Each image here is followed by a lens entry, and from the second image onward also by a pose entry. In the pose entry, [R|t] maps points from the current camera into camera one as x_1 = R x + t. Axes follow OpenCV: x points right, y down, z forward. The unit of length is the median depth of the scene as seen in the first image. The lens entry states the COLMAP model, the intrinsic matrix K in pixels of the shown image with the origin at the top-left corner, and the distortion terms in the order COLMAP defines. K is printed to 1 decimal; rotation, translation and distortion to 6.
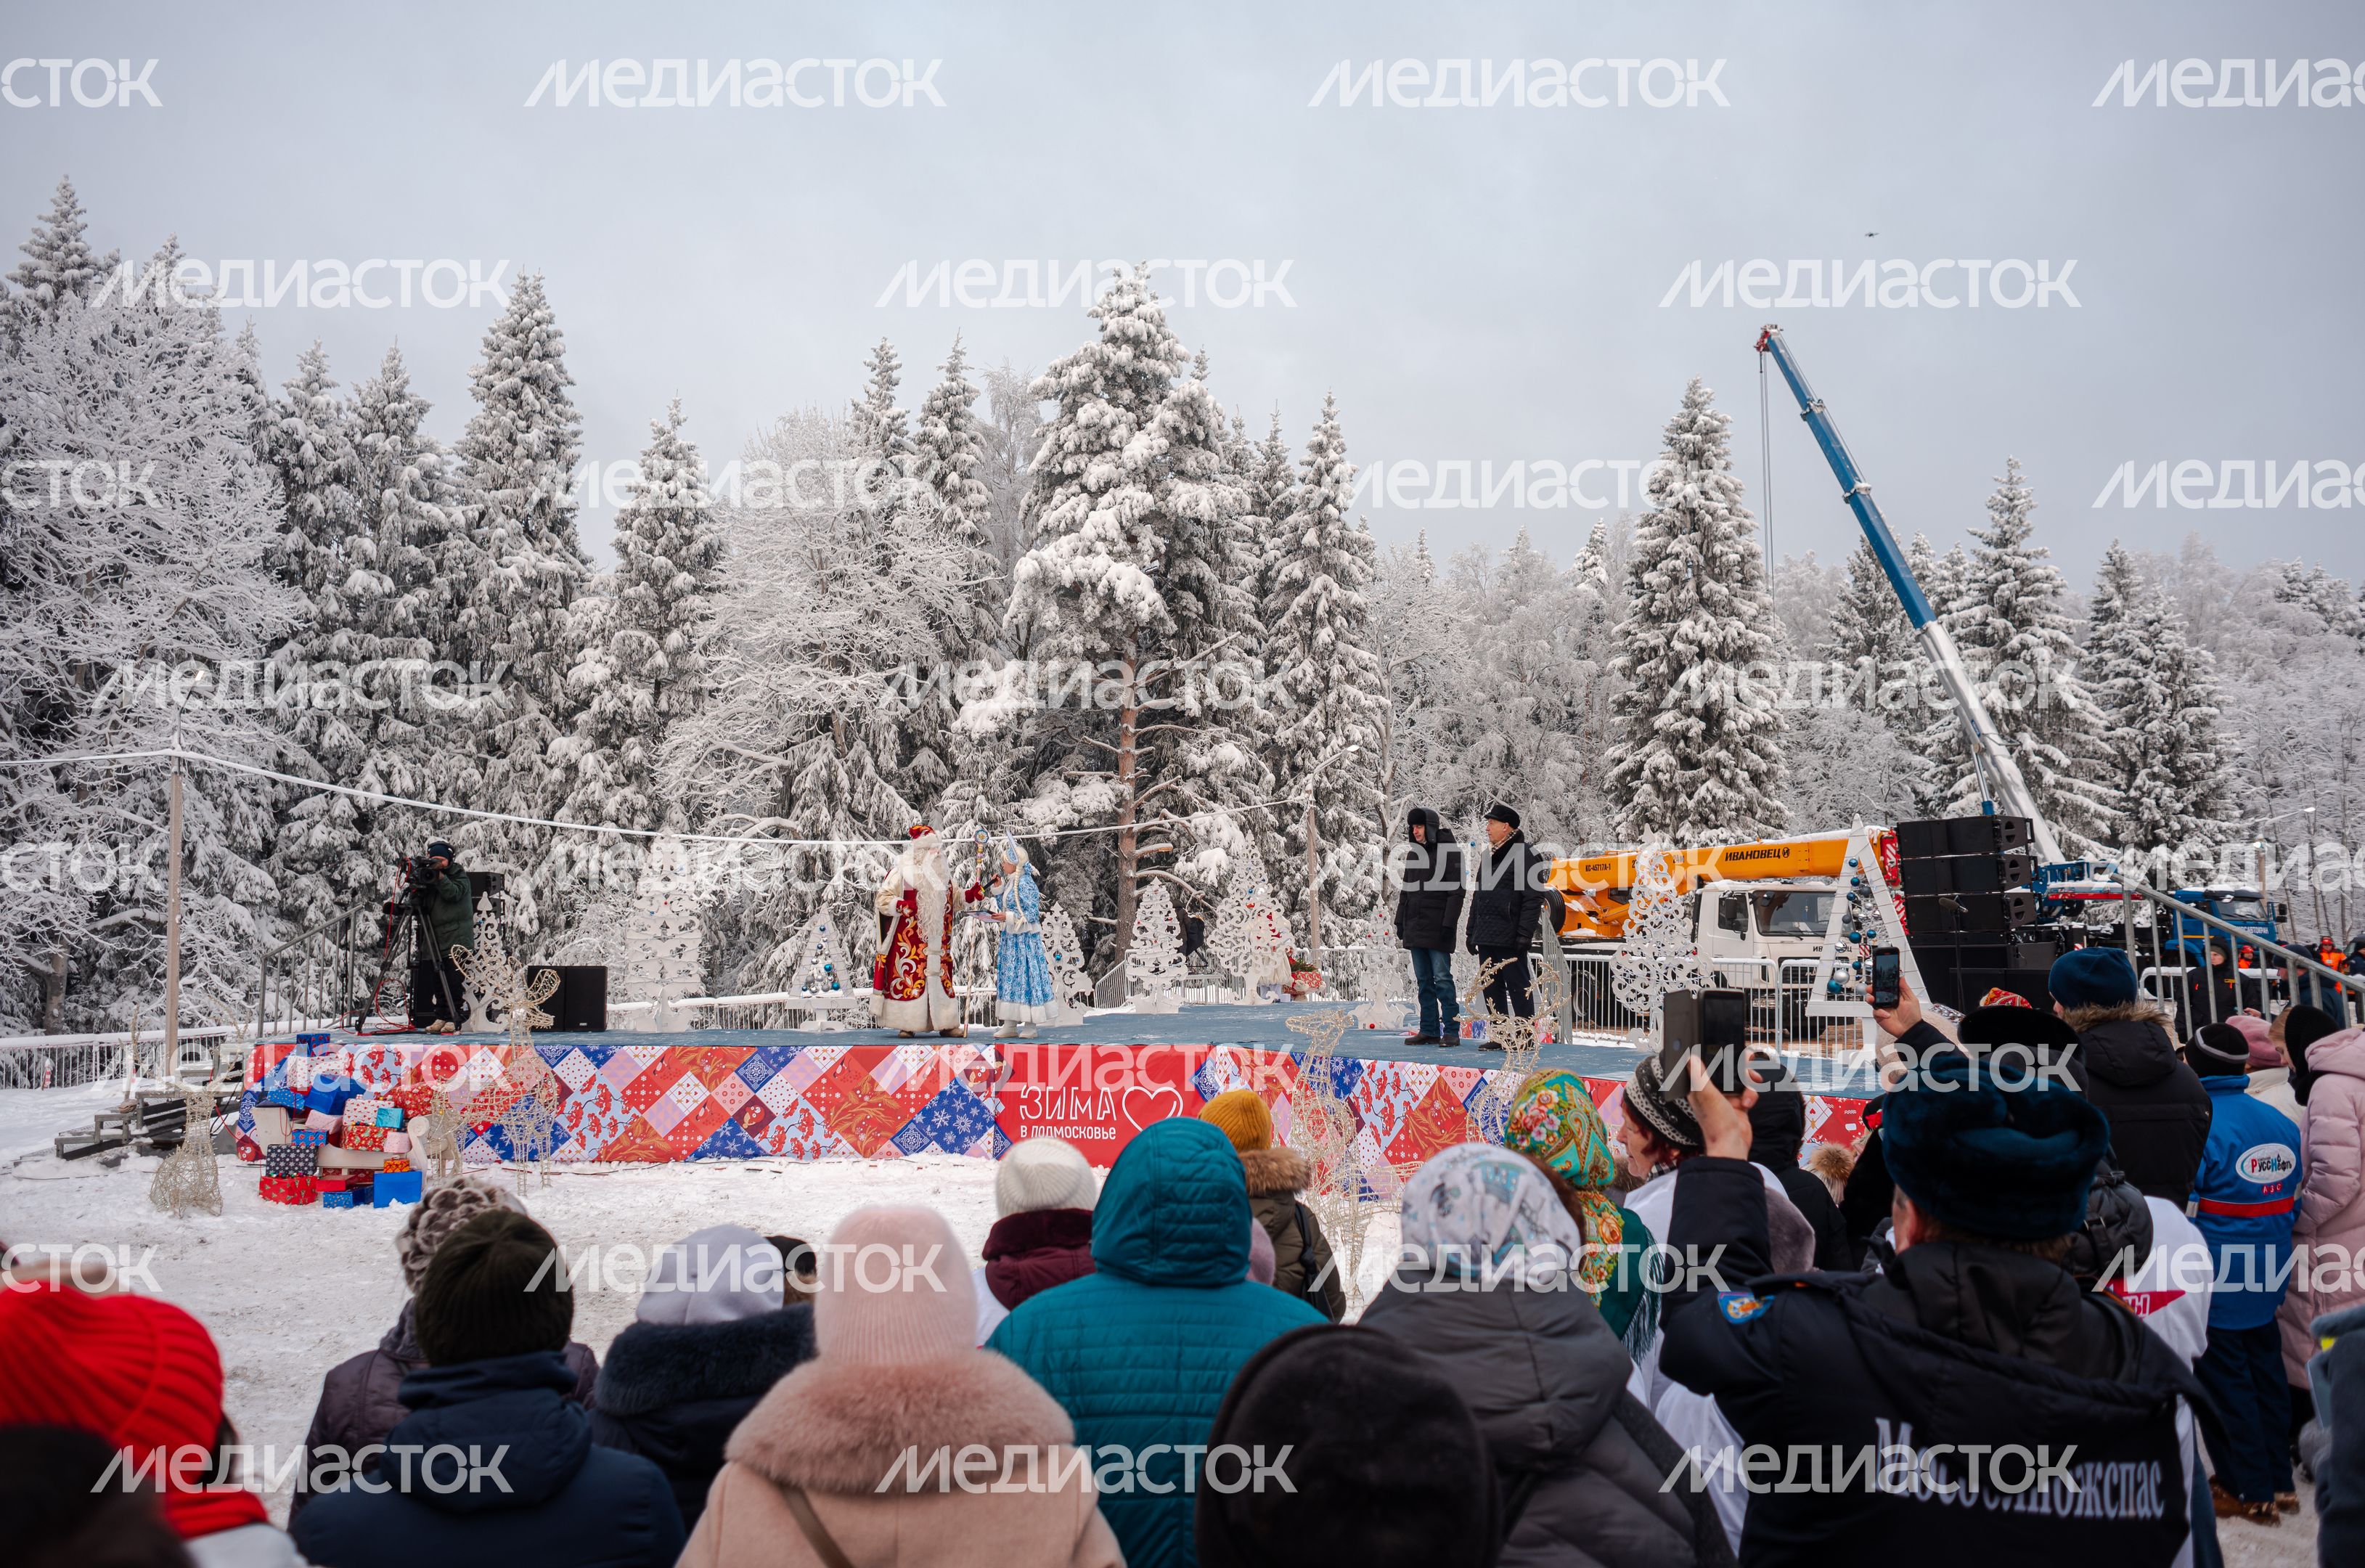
lens RADIAL K [[1603.0, 0, 1183.9], [0, 1603.0, 774.5], [0, 0, 1]] dist [-0.088390, 0.078124]
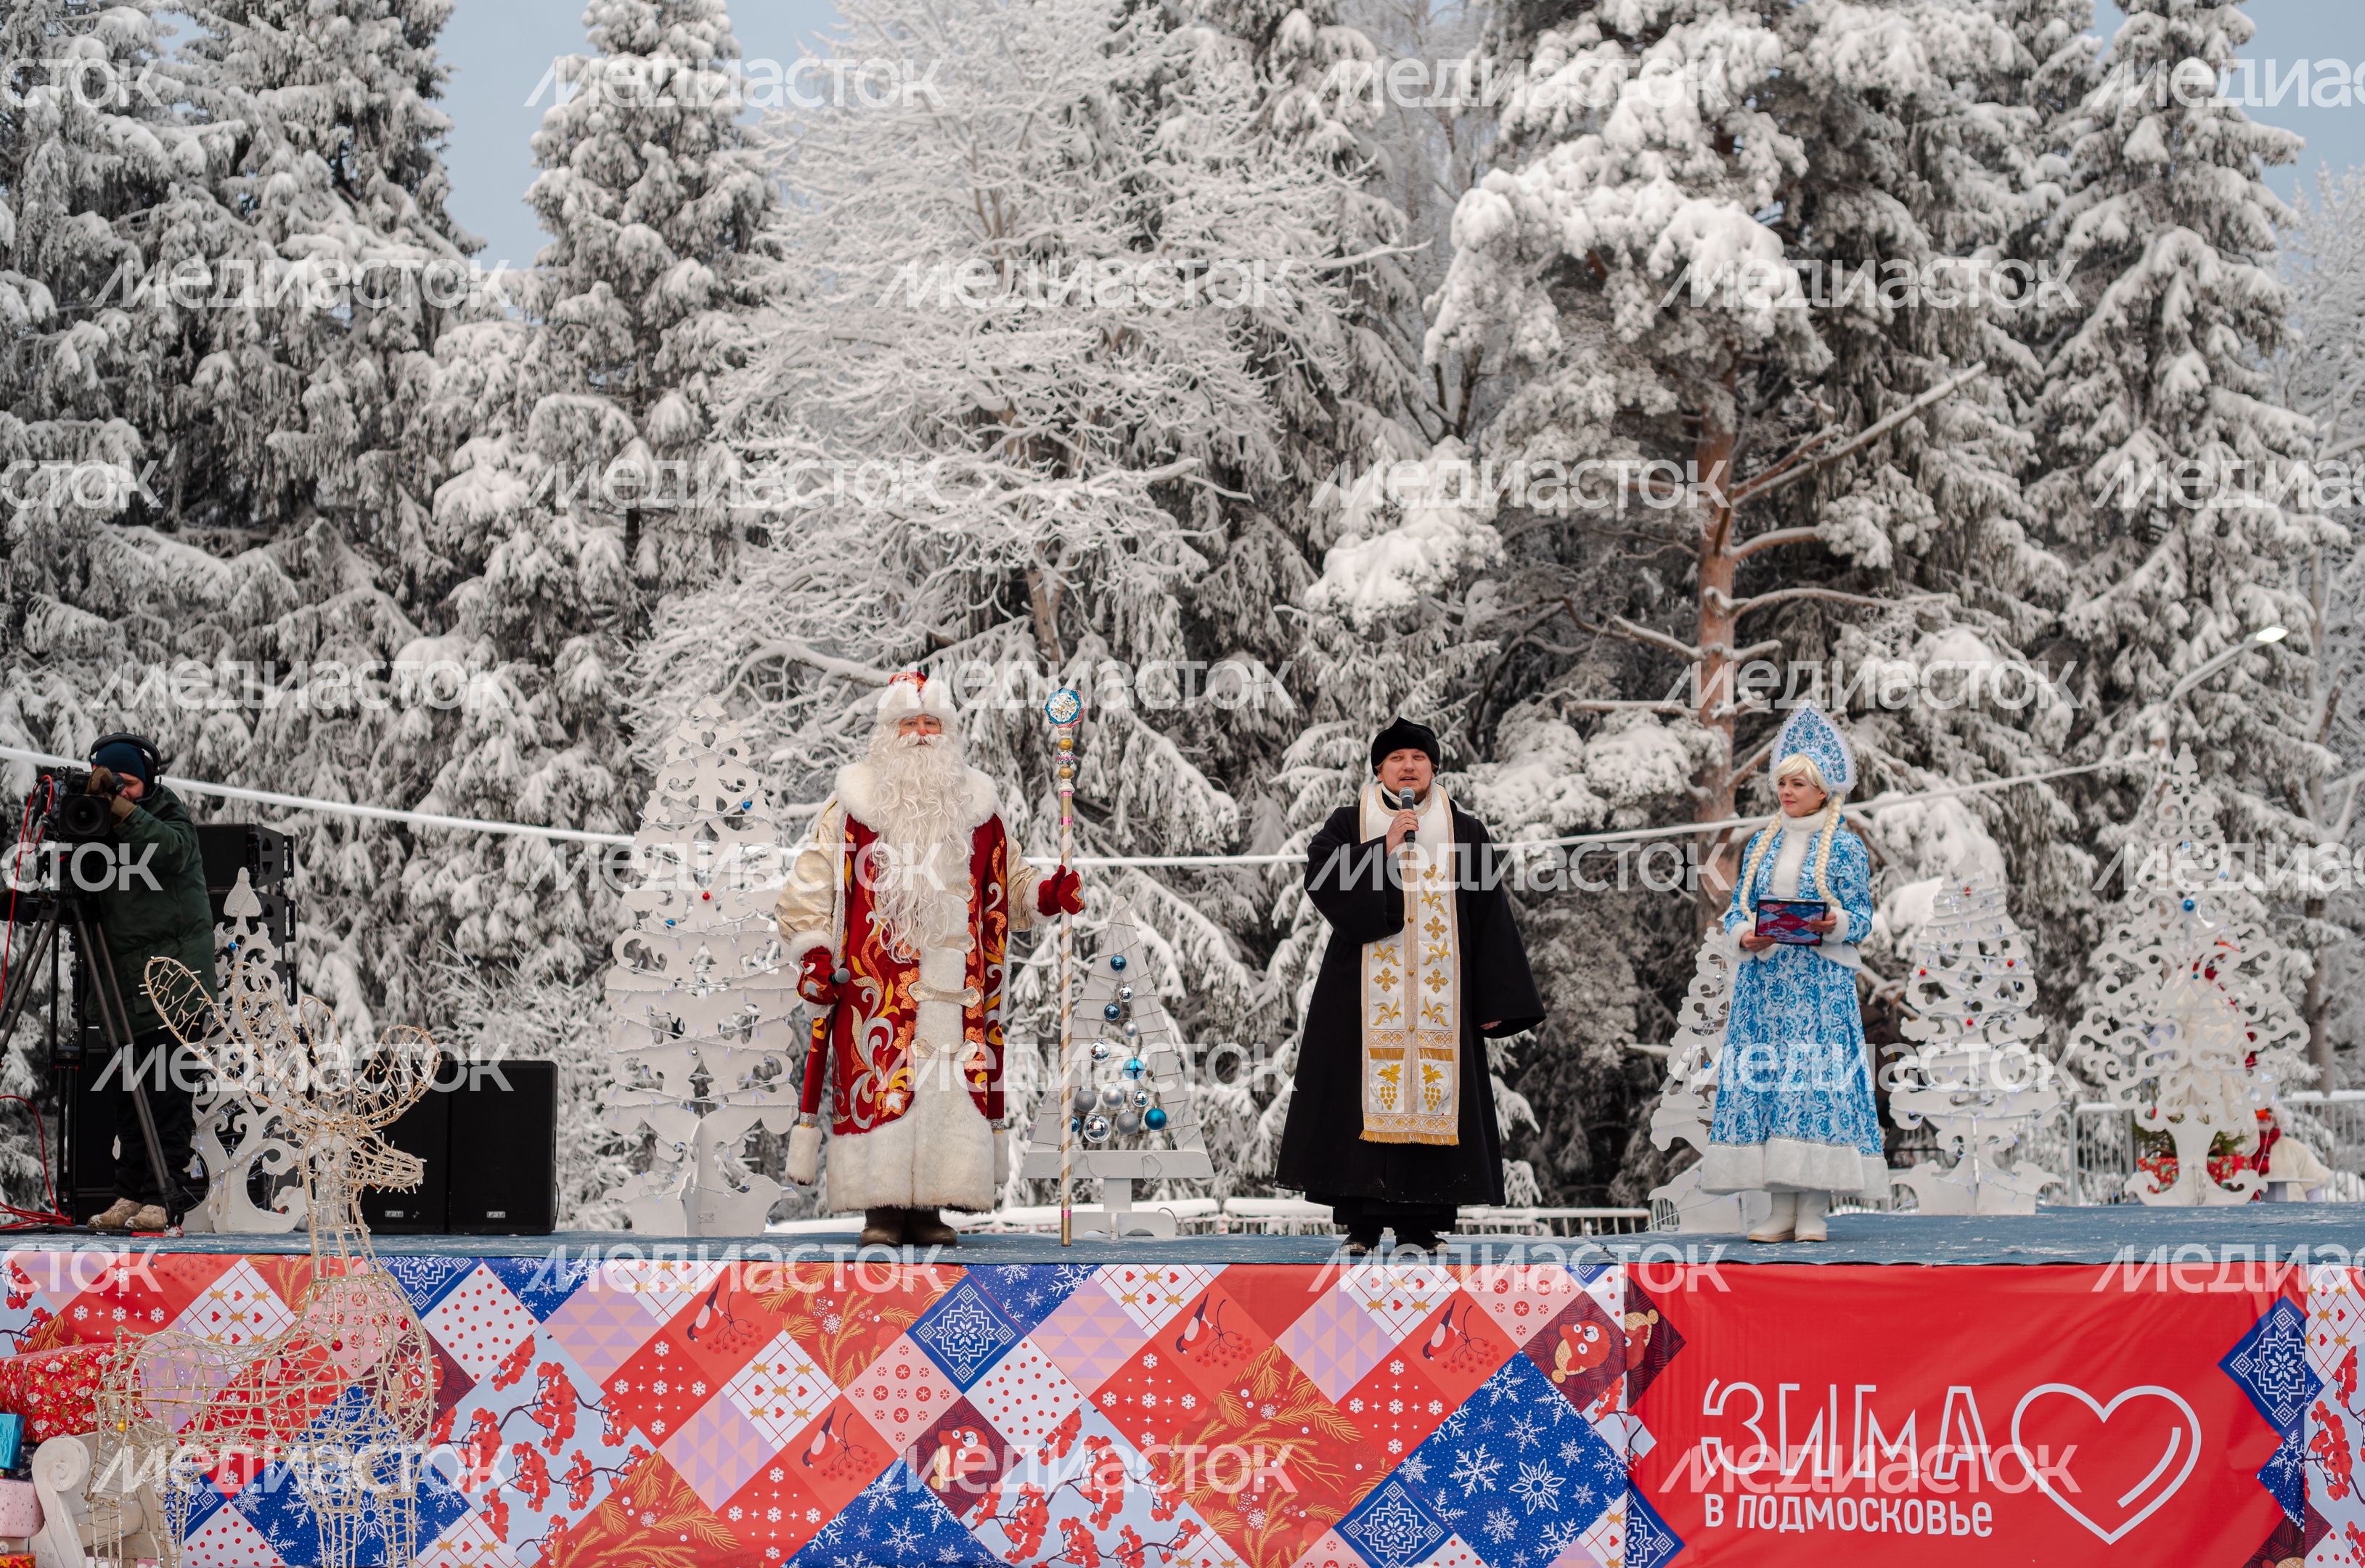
lens RADIAL K [[3529.9, 0, 1219.5], [0, 3529.9, 805.7], [0, 0, 1]] dist [-0.024240, 0.038328]
pose [[0.988525, -0.007934, -0.150847, -0.022898], [0.009377, 0.999917, 0.008856, 0.015379], [0.150764, -0.010169, 0.988517, 0.055057]]
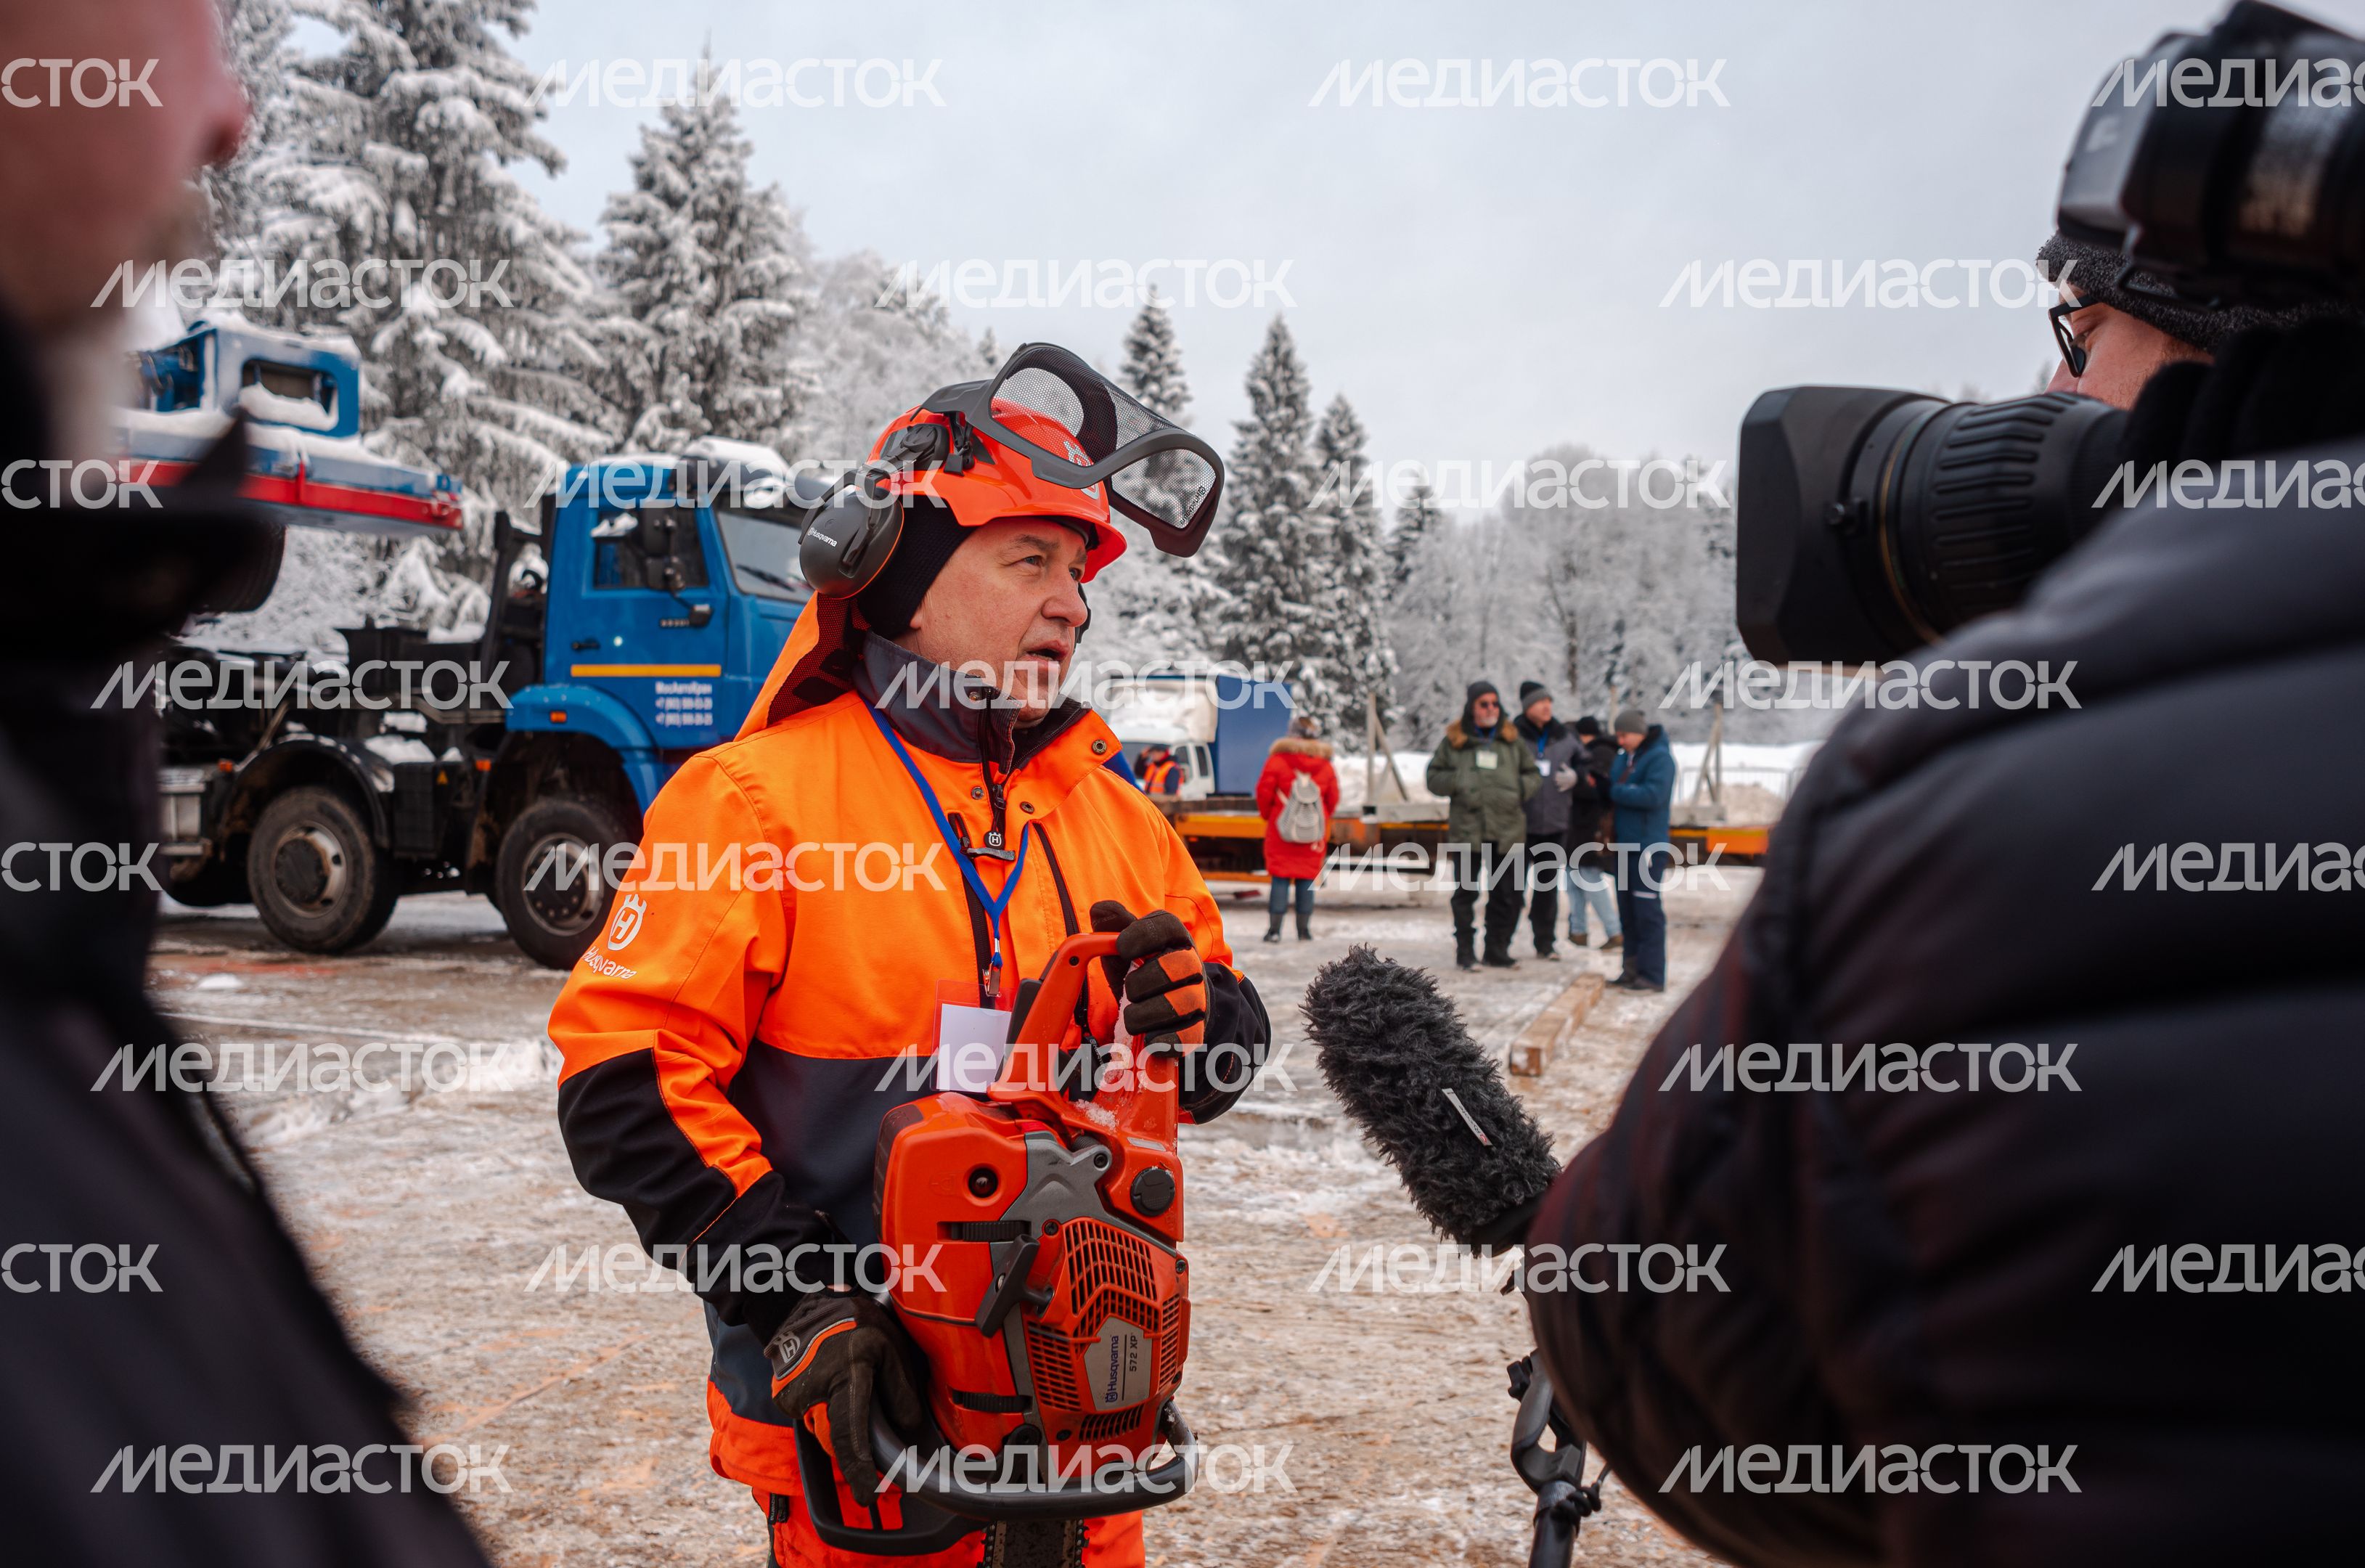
lens RADIAL K [[1684.1, 0, 1182.5], [0, 1684.1, 784.0], [0, 0, 1]] dist [-0.077721, 0.059663]
pose [[0.685668, -0.007589, 0.727874, 0.432157], [-0.076356, 0.993679, 0.082289, 0.076885], [-0.723898, -0.112001, 0.680755, 0.639547]]
